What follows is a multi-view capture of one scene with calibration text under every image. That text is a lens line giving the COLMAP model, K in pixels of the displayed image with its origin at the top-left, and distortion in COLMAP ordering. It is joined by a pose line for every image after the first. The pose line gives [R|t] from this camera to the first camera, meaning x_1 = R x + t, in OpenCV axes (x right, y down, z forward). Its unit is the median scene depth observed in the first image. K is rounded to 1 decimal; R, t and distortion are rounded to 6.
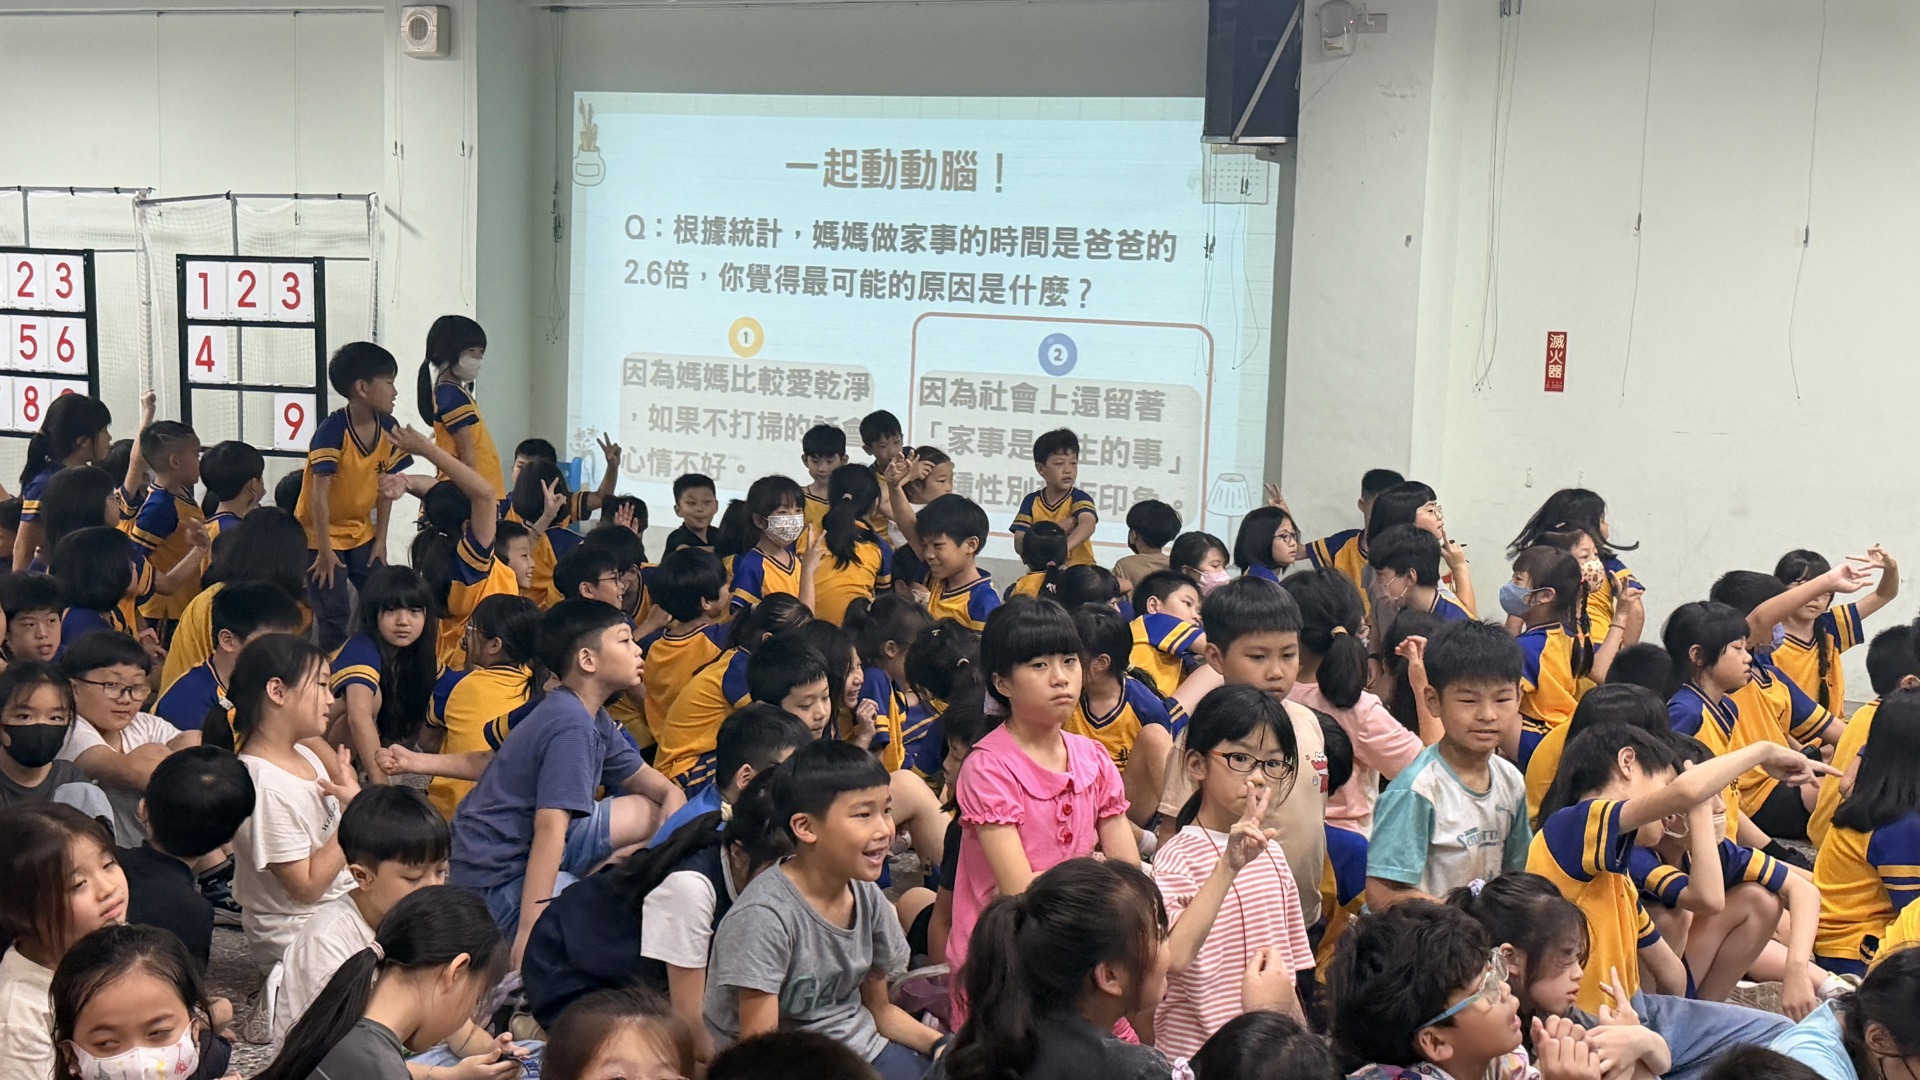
lens RADIAL K [[2414.2, 0, 960.0], [0, 2414.2, 540.0], [0, 0, 1]] dist [0.163788, -0.436191]
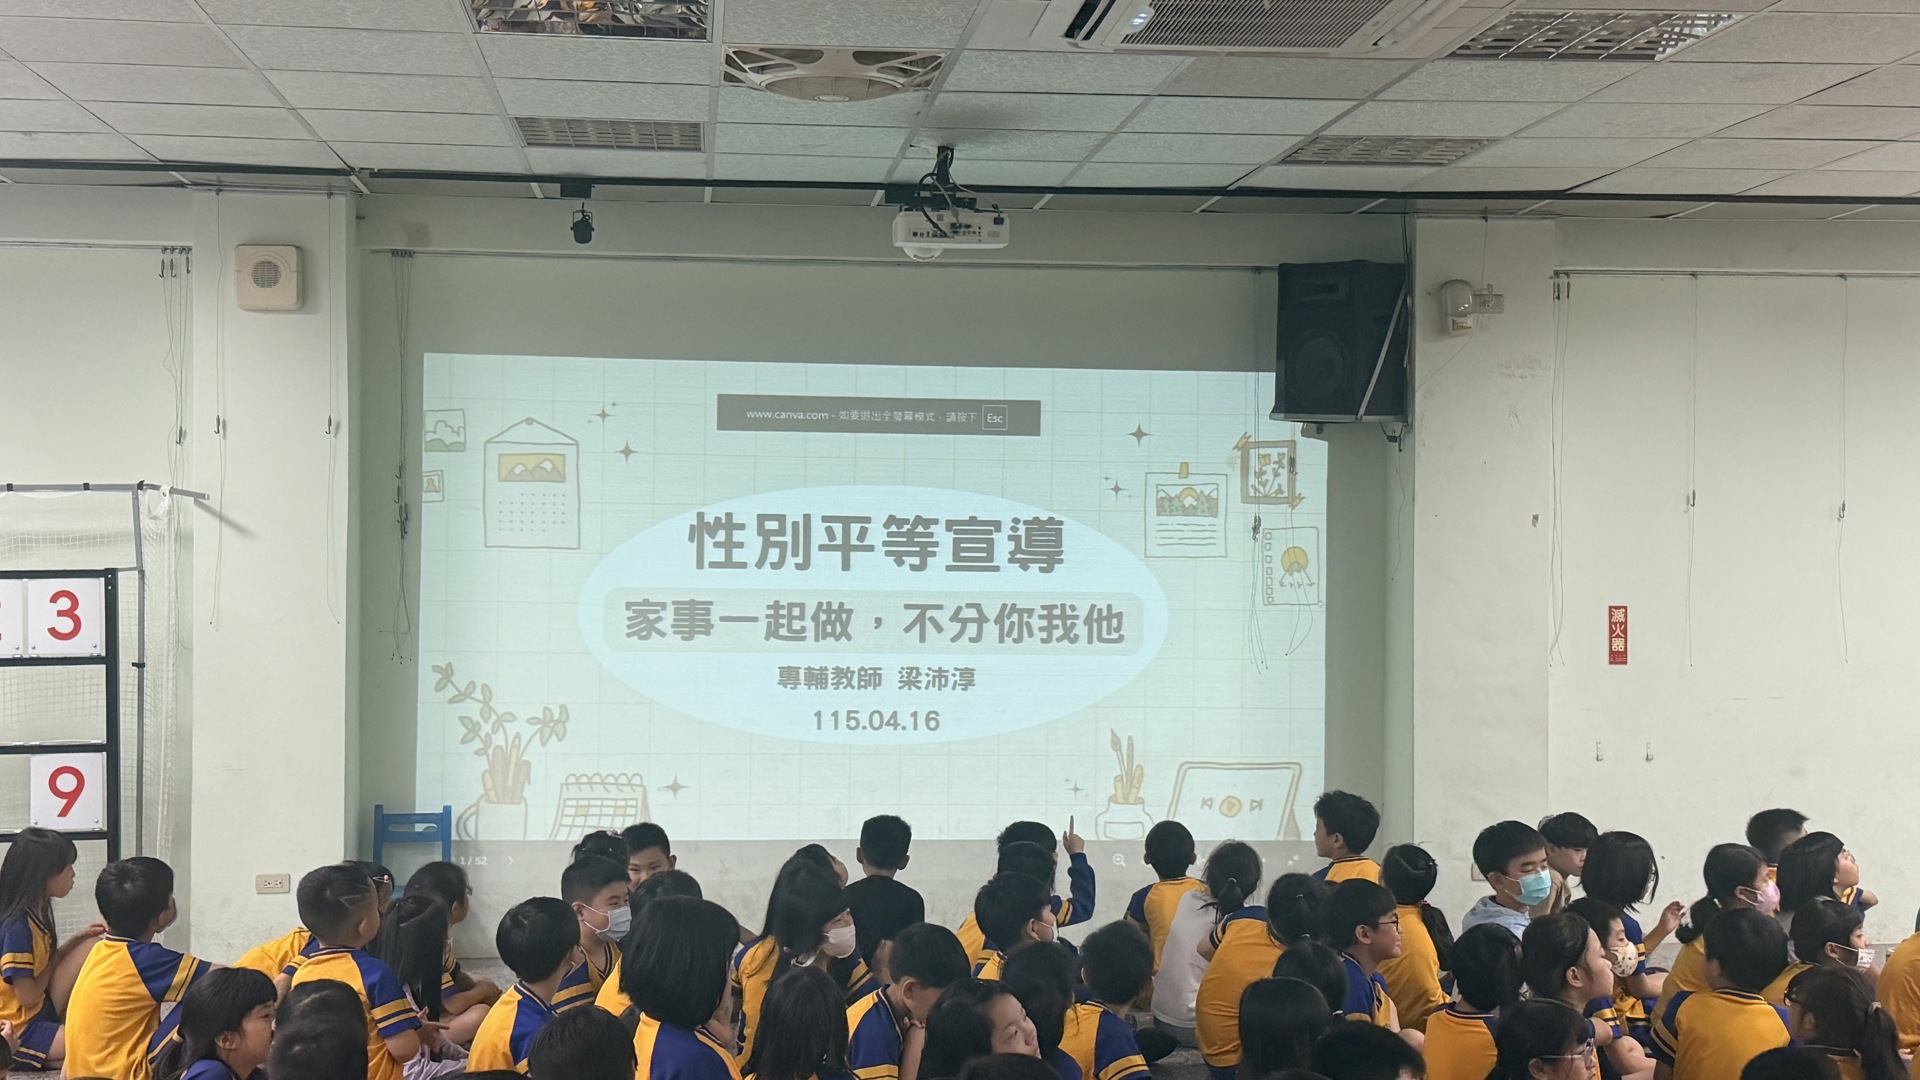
lens RADIAL K [[2537.8, 0, 938.2], [0, 2537.8, 542.0], [0, 0, 1]] dist [0.206269, -0.458004]
pose [[0.849391, -0.025668, 0.527139, -0.467546], [0.080176, 0.993500, -0.080812, -0.040161], [-0.521638, 0.110904, 0.845928, 0.199381]]
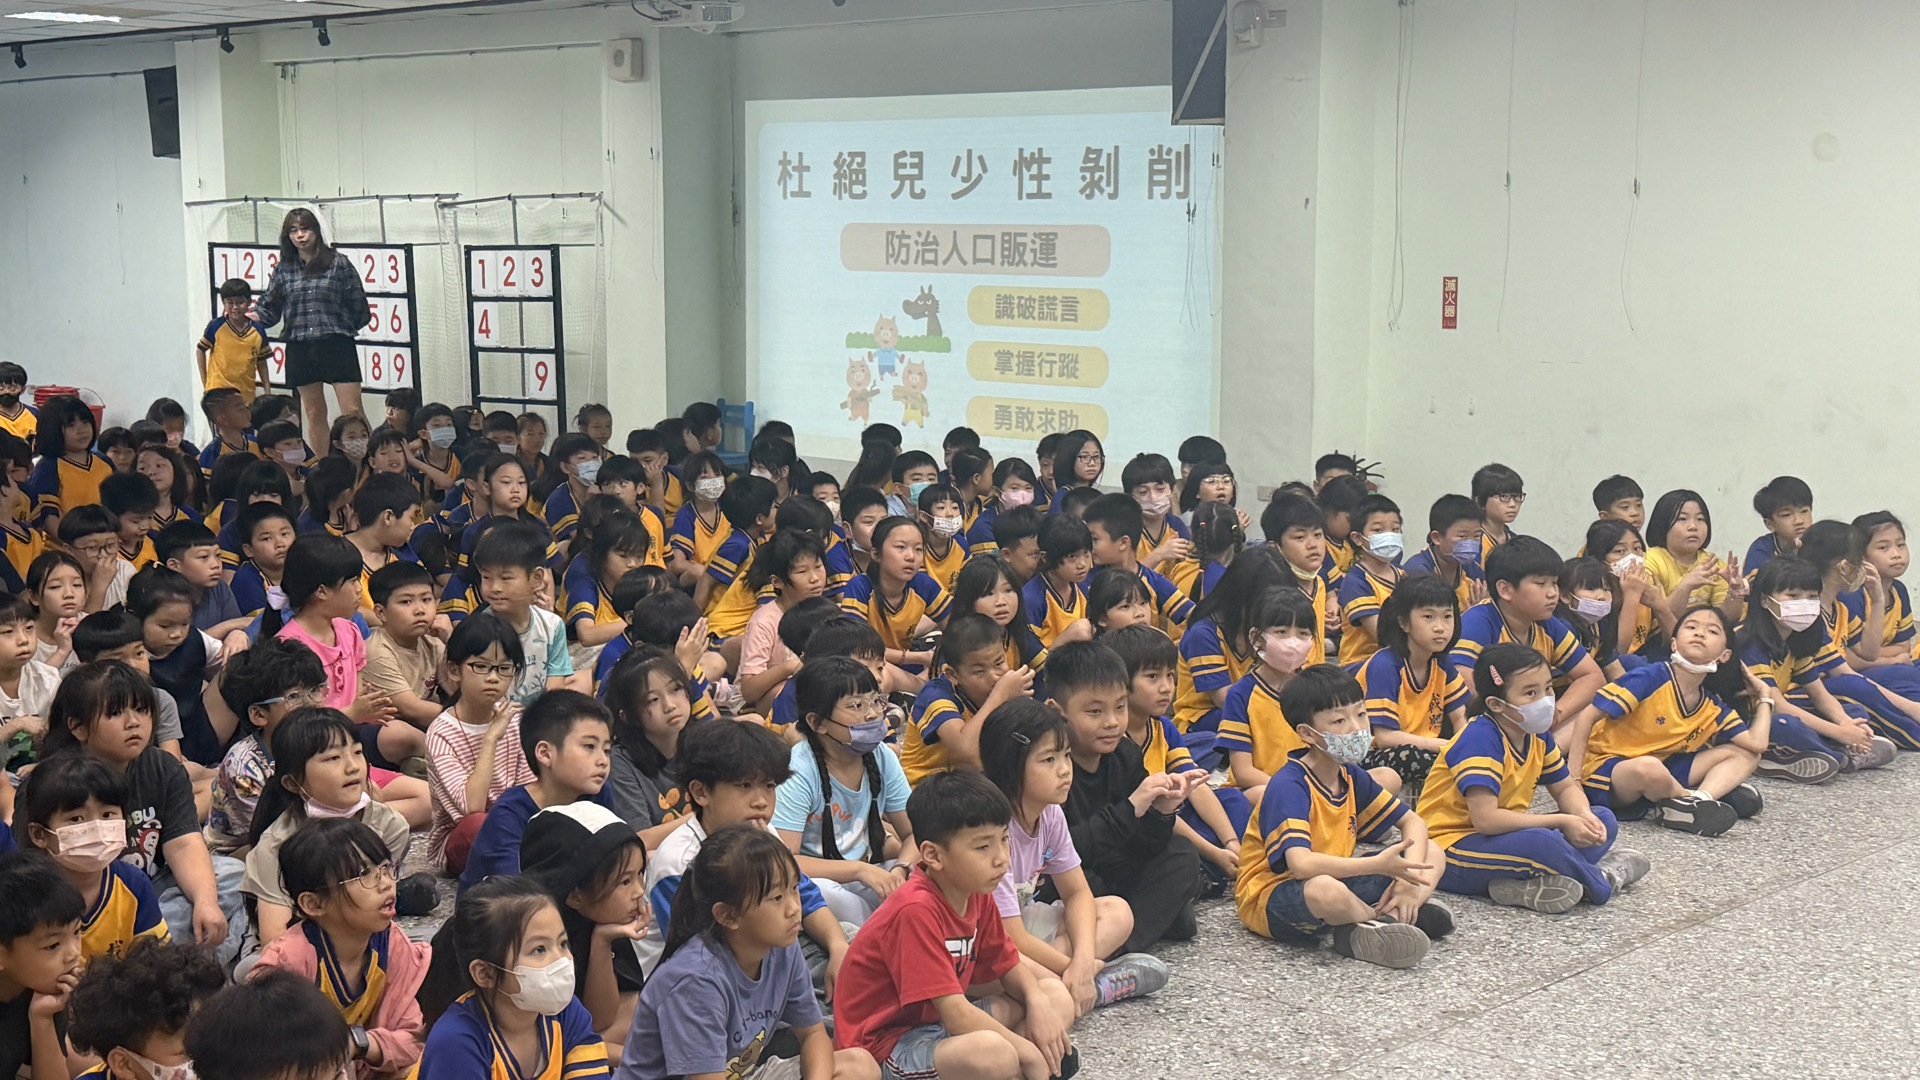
lens RADIAL K [[2414.2, 0, 960.0], [0, 2414.2, 540.0], [0, 0, 1]] dist [0.163788, -0.436191]
pose [[0.961280, 0.004426, -0.275538, 0.283980], [-0.002069, 0.999959, 0.008842, 0.024687], [0.275566, -0.007930, 0.961249, -0.144768]]
